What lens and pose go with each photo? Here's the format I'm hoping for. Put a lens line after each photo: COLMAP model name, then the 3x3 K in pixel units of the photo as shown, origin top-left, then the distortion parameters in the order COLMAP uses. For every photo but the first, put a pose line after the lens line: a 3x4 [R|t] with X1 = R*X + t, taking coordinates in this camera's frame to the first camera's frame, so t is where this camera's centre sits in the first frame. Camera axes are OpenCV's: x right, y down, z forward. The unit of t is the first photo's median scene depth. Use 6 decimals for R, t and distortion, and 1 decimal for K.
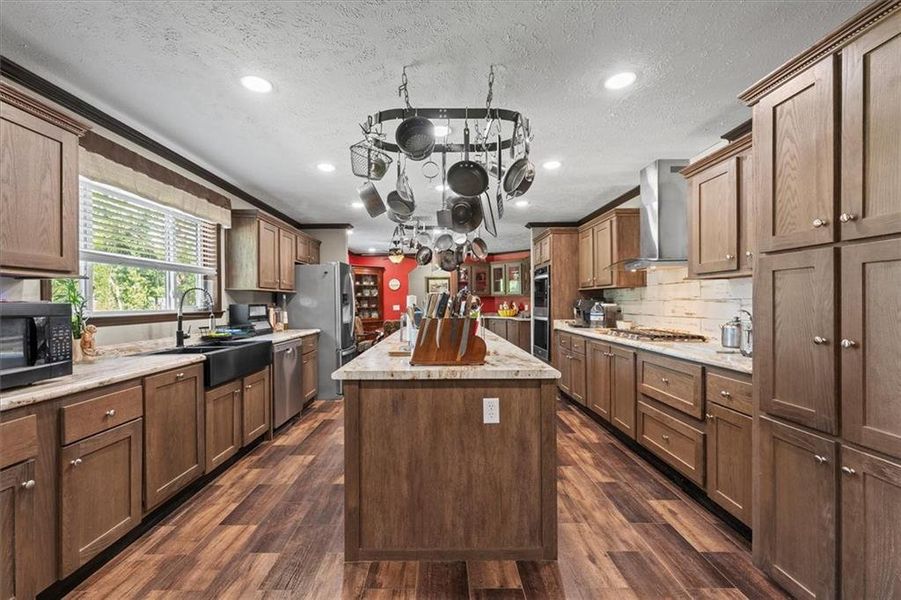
lens RADIAL K [[362.3, 0, 438.4], [0, 362.3, 302.3], [0, 0, 1]] dist [-0.002159, -0.000182]
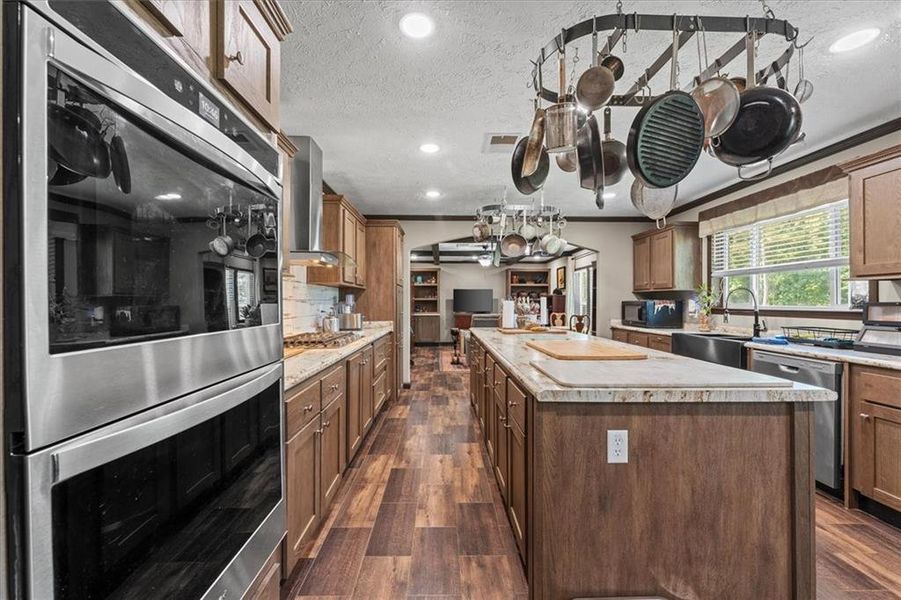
lens RADIAL K [[362.3, 0, 451.1], [0, 362.3, 301.6], [0, 0, 1]] dist [-0.002159, -0.000182]
pose [[-0.999336, 0.004568, -0.036157, 0.350711], [0.004748, 0.999977, -0.004888, 0.005068], [0.036133, -0.005057, -0.999334, 2.255559]]
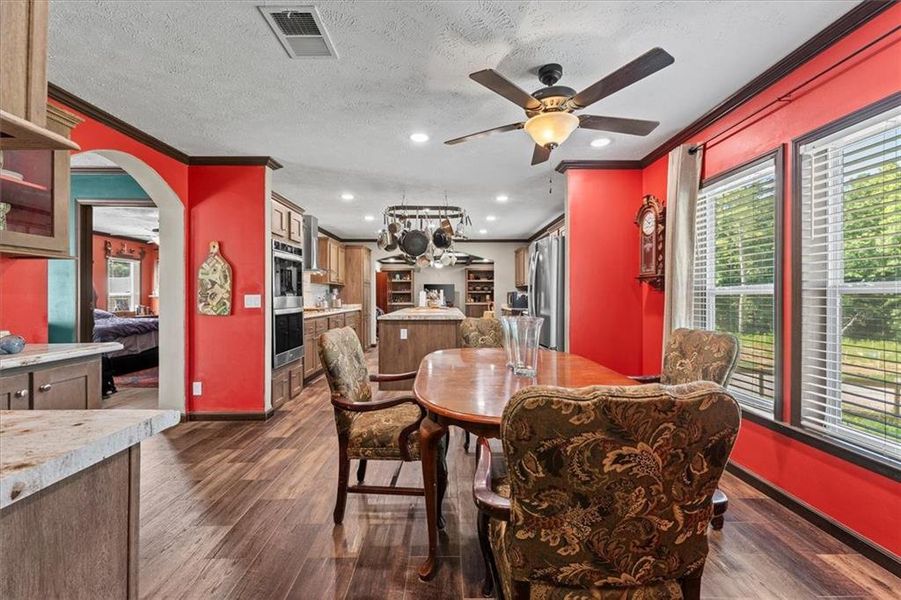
lens RADIAL K [[362.3, 0, 453.2], [0, 362.3, 300.3], [0, 0, 1]] dist [-0.002159, -0.000182]
pose [[-0.999506, 0.008279, -0.030327, 0.043808], [0.008031, 0.999933, 0.008281, 0.027923], [0.030393, 0.008034, -0.999506, 3.106048]]
